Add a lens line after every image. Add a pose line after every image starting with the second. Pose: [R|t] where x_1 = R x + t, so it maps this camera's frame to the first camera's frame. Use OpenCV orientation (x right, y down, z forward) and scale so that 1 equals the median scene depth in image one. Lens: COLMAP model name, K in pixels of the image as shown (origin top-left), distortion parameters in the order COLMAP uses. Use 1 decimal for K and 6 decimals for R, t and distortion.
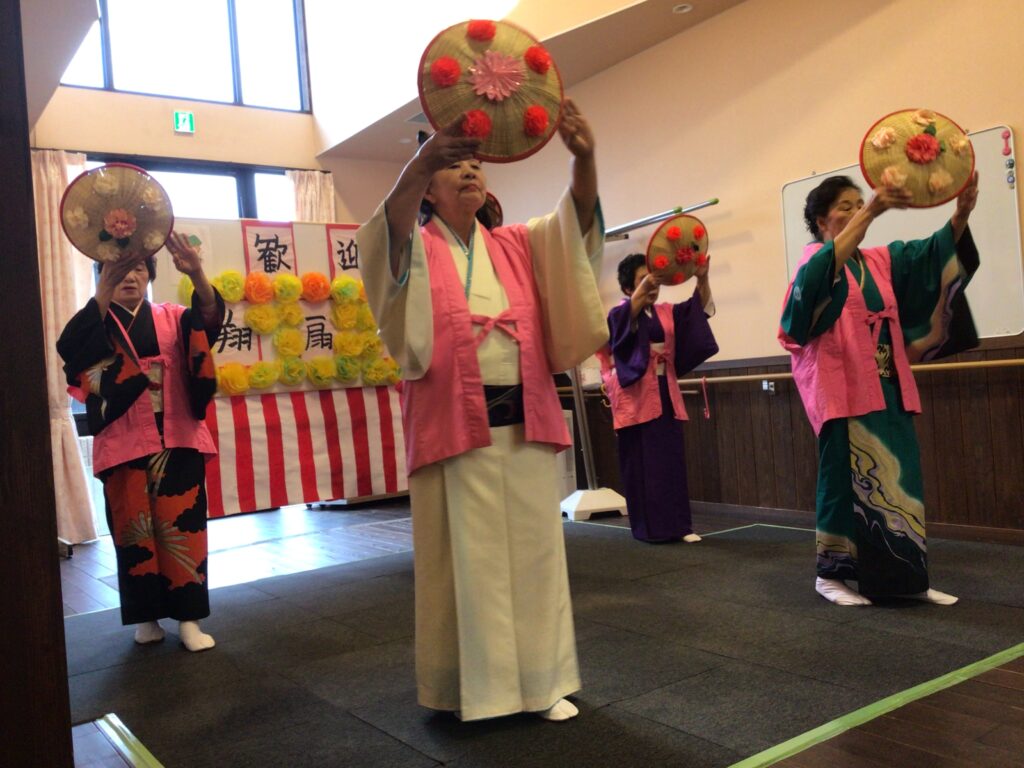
lens RADIAL K [[919.3, 0, 512.0], [0, 919.3, 384.0], [0, 0, 1]] dist [0.144028, -0.291632]
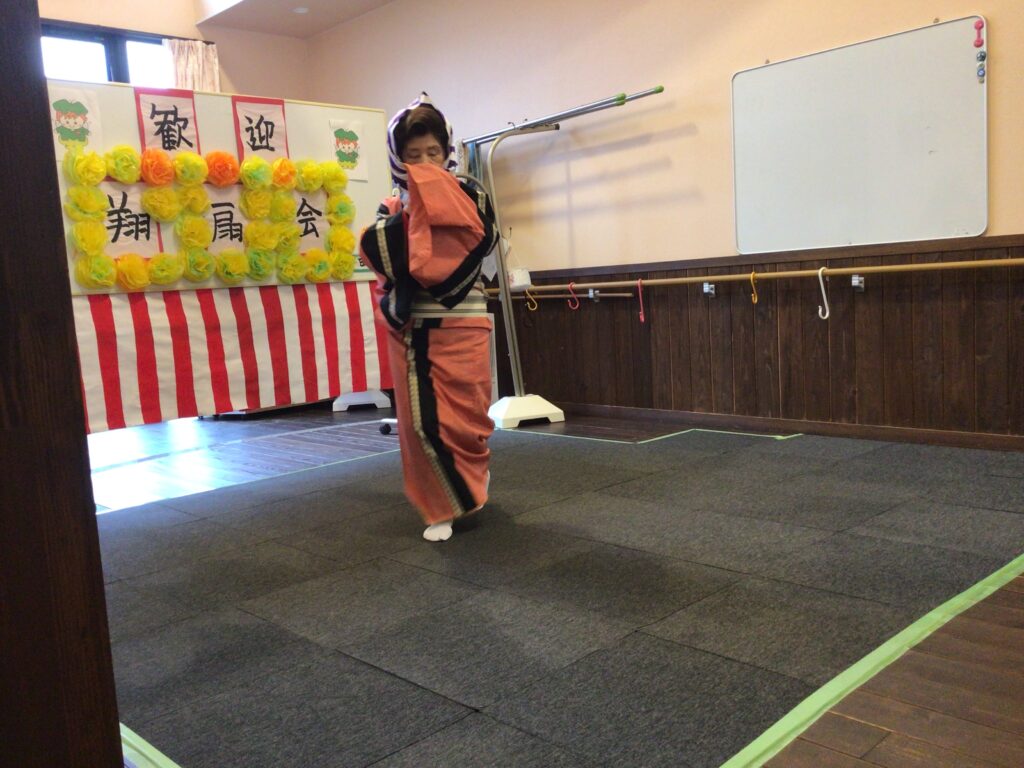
lens RADIAL K [[914.4, 0, 512.0], [0, 914.4, 384.0], [0, 0, 1]] dist [0.132131, -0.239872]
pose [[0.989065, -0.005830, 0.147363, -0.070738], [-0.009054, 0.994933, 0.100127, 0.007263], [-0.147200, -0.100367, 0.984001, 0.074433]]
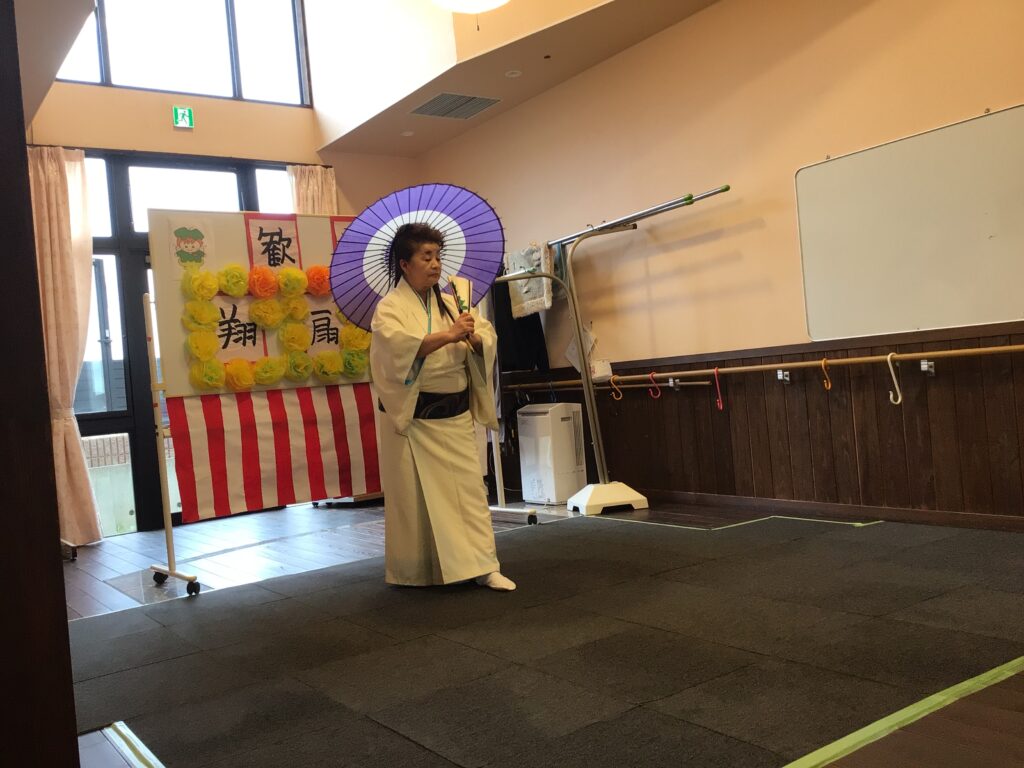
lens RADIAL K [[914.4, 0, 512.0], [0, 914.4, 384.0], [0, 0, 1]] dist [0.132131, -0.239872]
pose [[0.999909, -0.013439, 0.000642, -0.011441], [0.013437, 0.999905, 0.002935, 0.004575], [-0.000681, -0.002926, 0.999995, 0.024037]]
